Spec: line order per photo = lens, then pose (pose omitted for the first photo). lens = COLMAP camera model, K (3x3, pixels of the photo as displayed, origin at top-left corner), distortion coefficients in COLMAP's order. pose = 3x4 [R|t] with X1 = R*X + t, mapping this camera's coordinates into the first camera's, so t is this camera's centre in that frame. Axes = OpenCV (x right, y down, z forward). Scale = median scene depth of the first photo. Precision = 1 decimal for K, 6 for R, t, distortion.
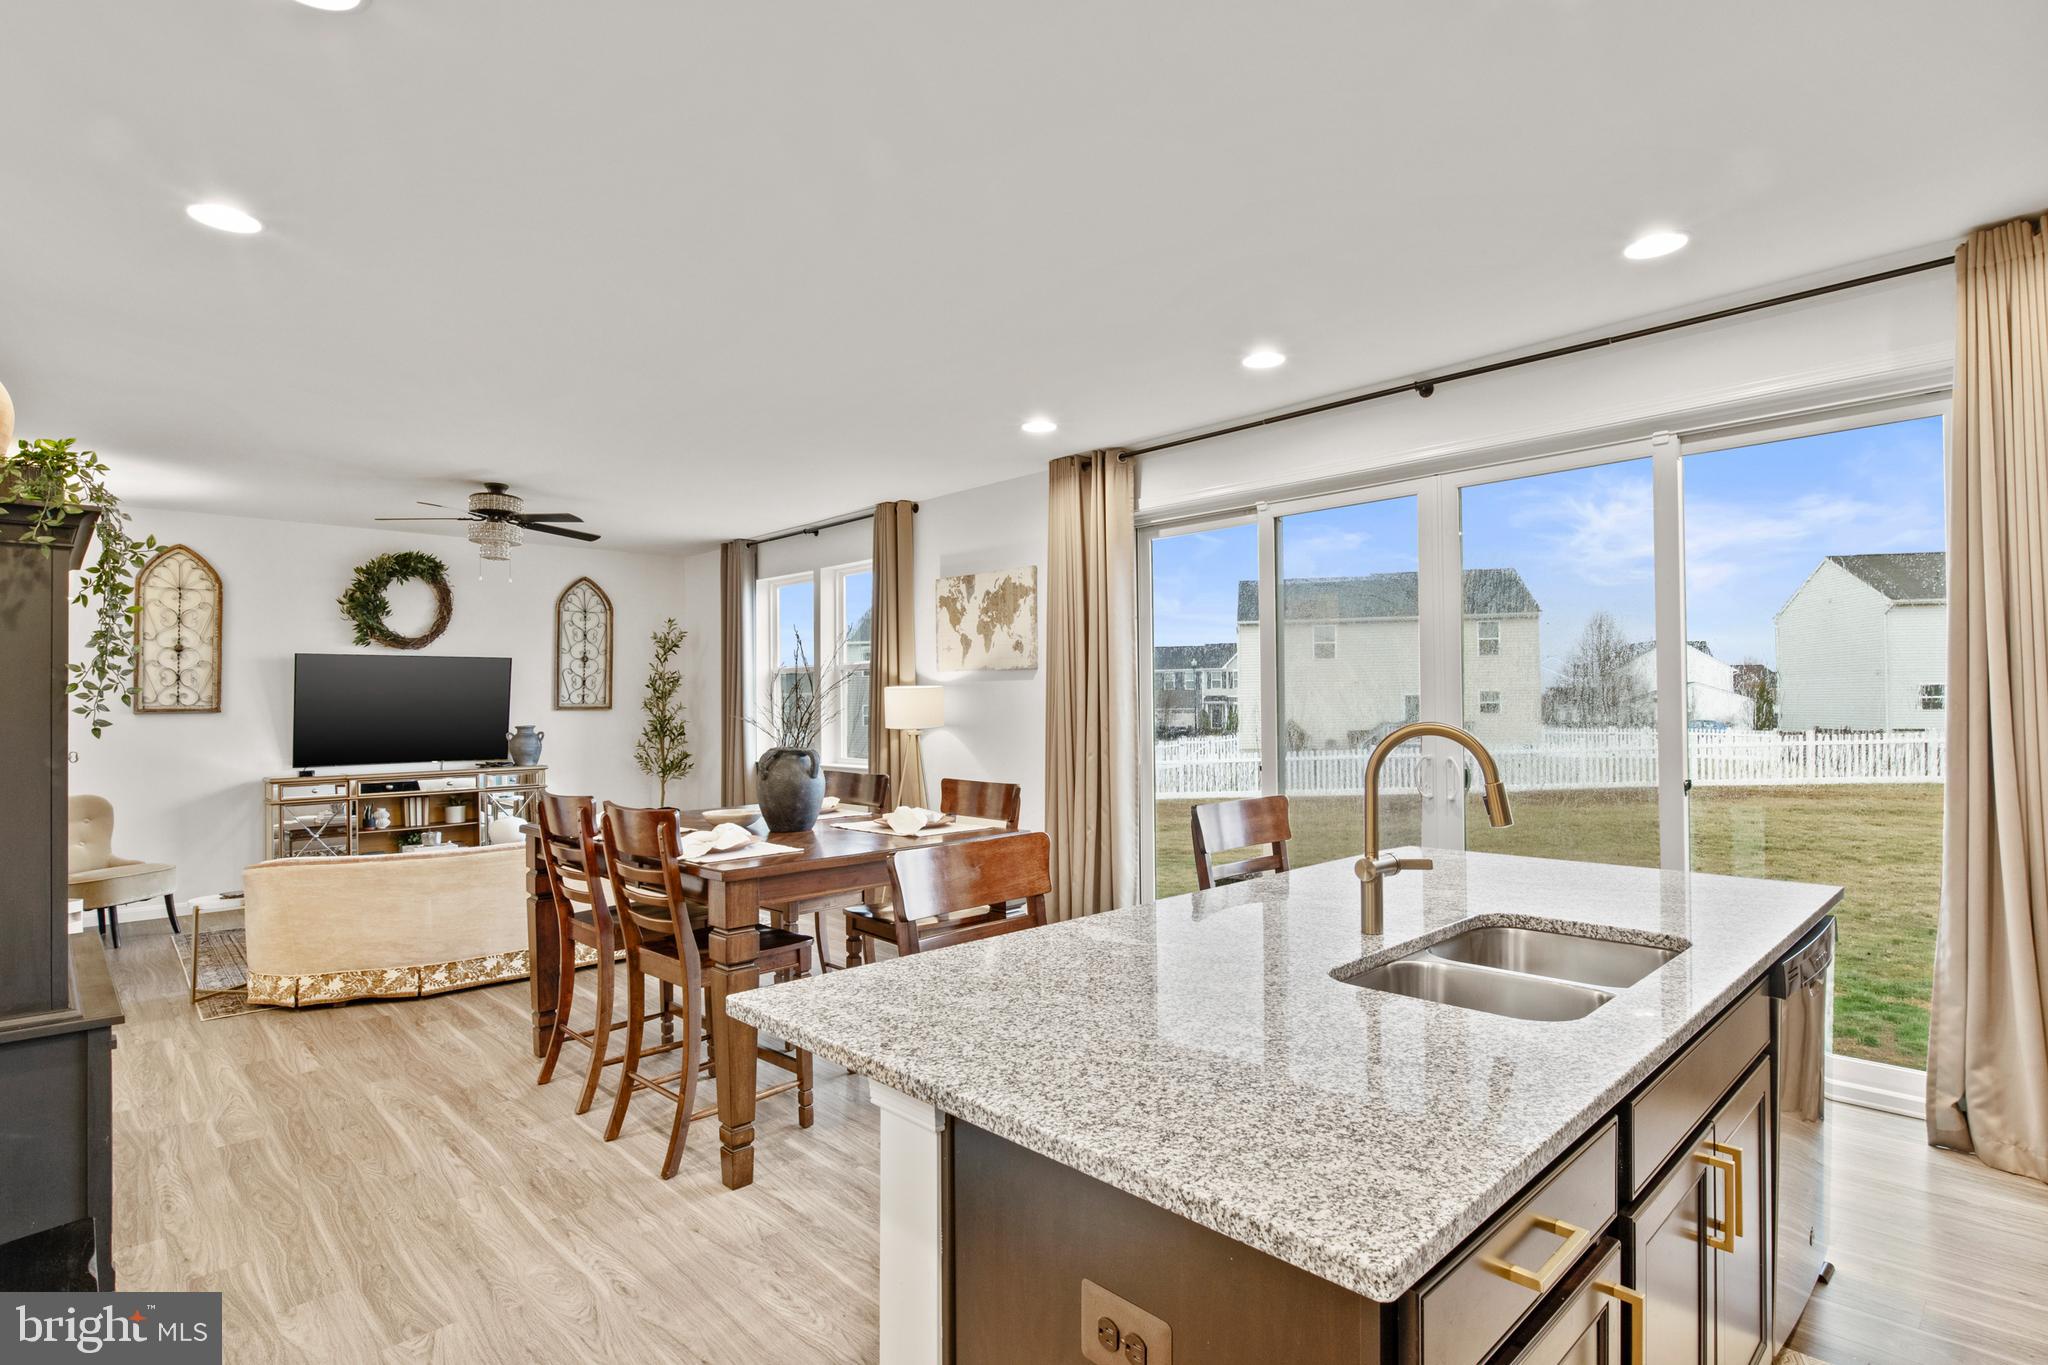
lens RADIAL K [[1015.8, 0, 1035.9], [0, 1015.8, 702.3], [0, 0, 1]] dist [-0.014931, 0.000234]
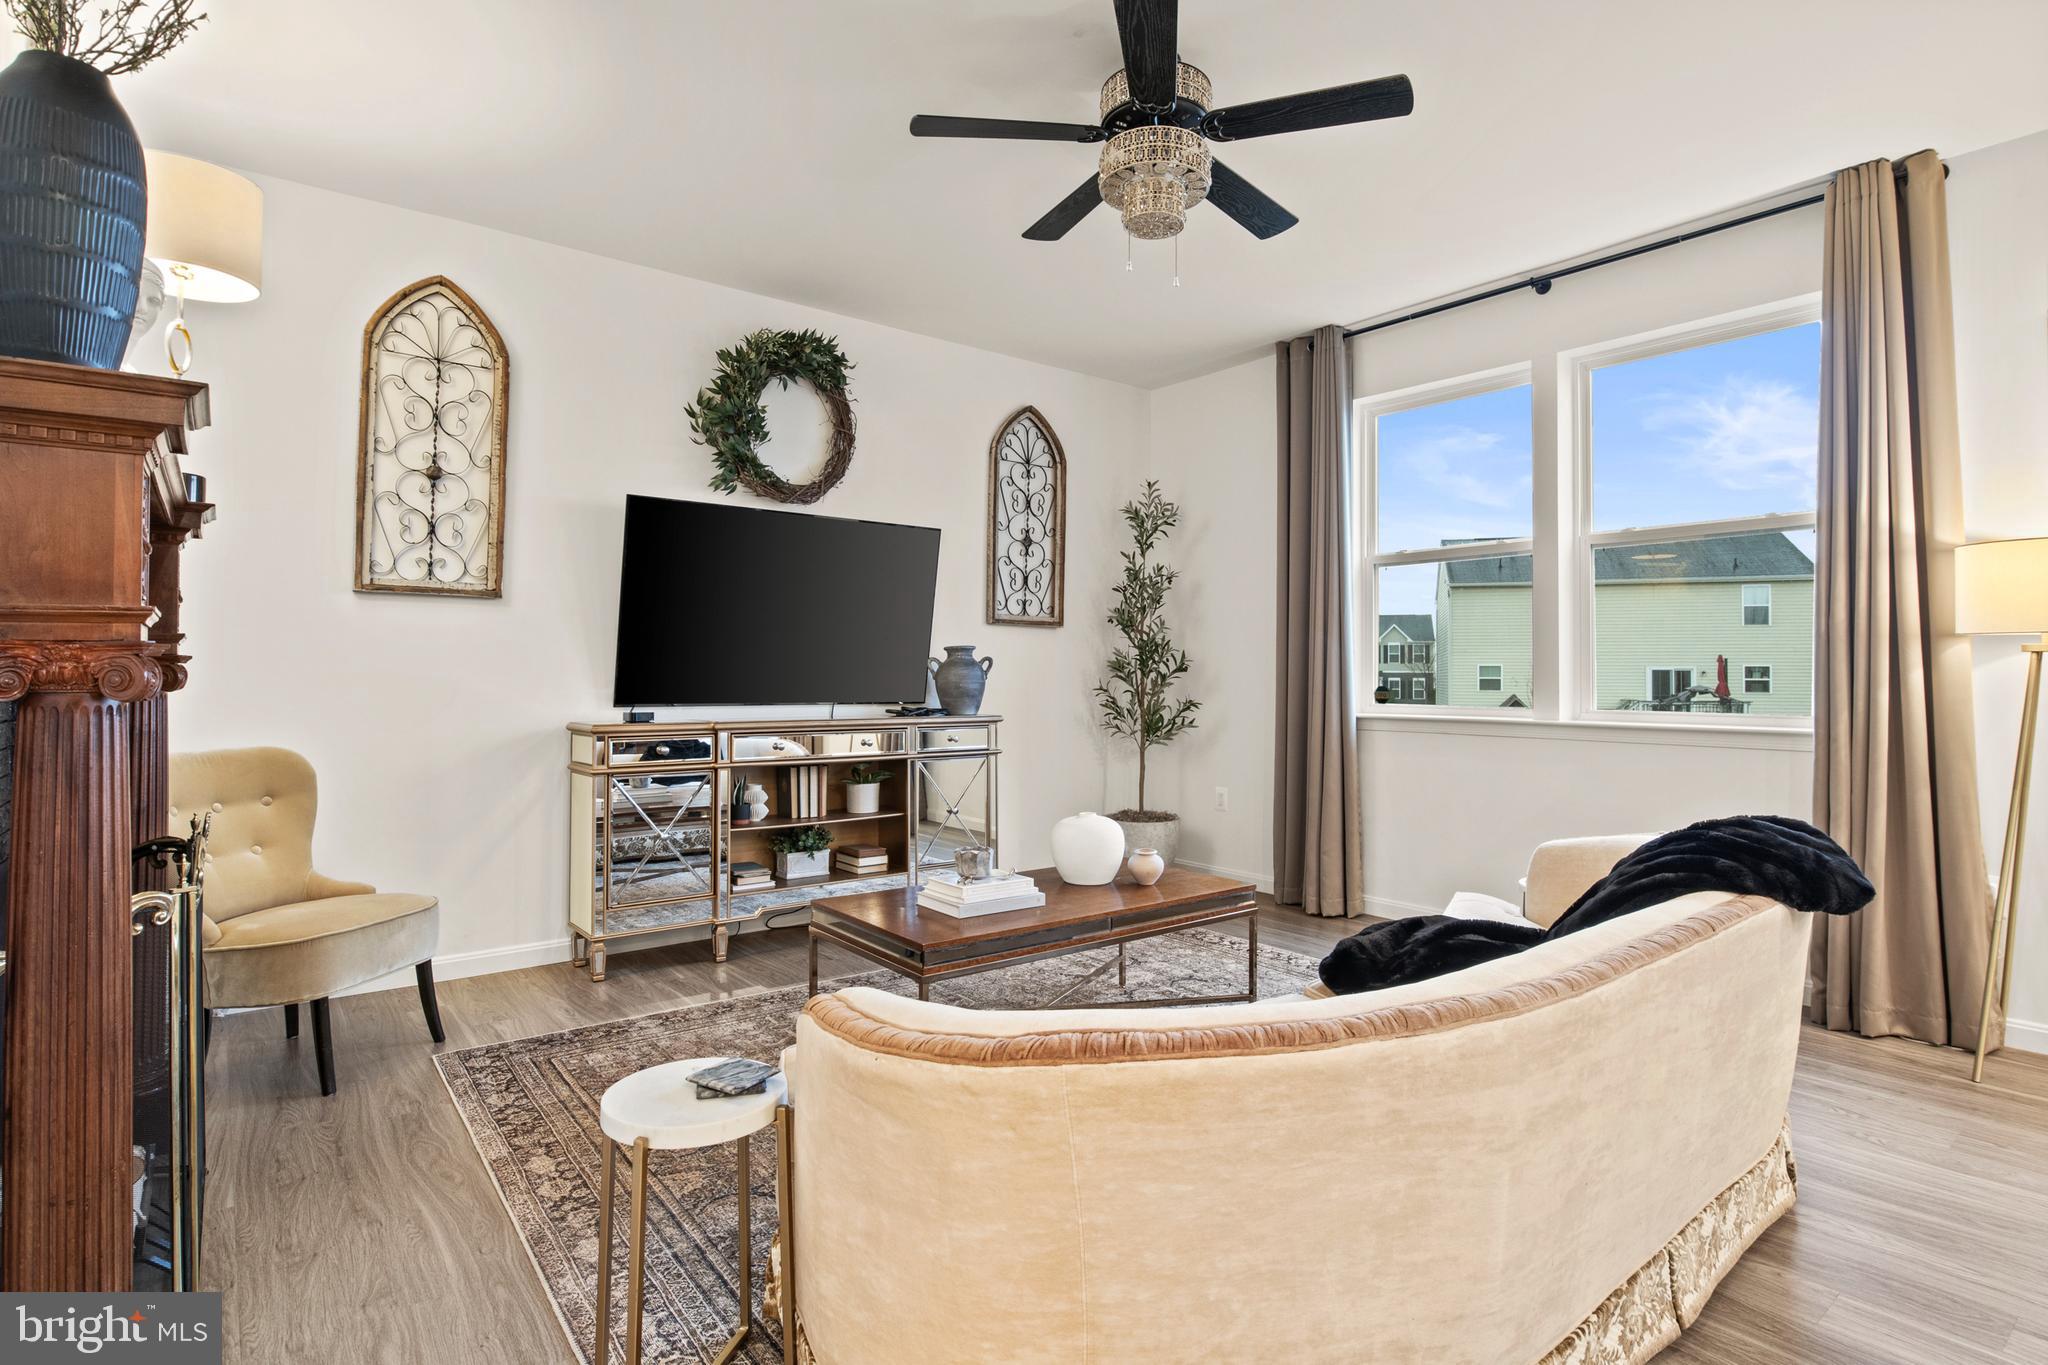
lens RADIAL K [[1015.8, 0, 1008.2], [0, 1015.8, 665.3], [0, 0, 1]] dist [-0.014931, 0.000234]
pose [[0.994953, 0.012150, -0.099608, -0.473113], [-0.013797, 0.999779, -0.015865, 0.048234], [0.099393, 0.017159, 0.994900, 0.478198]]
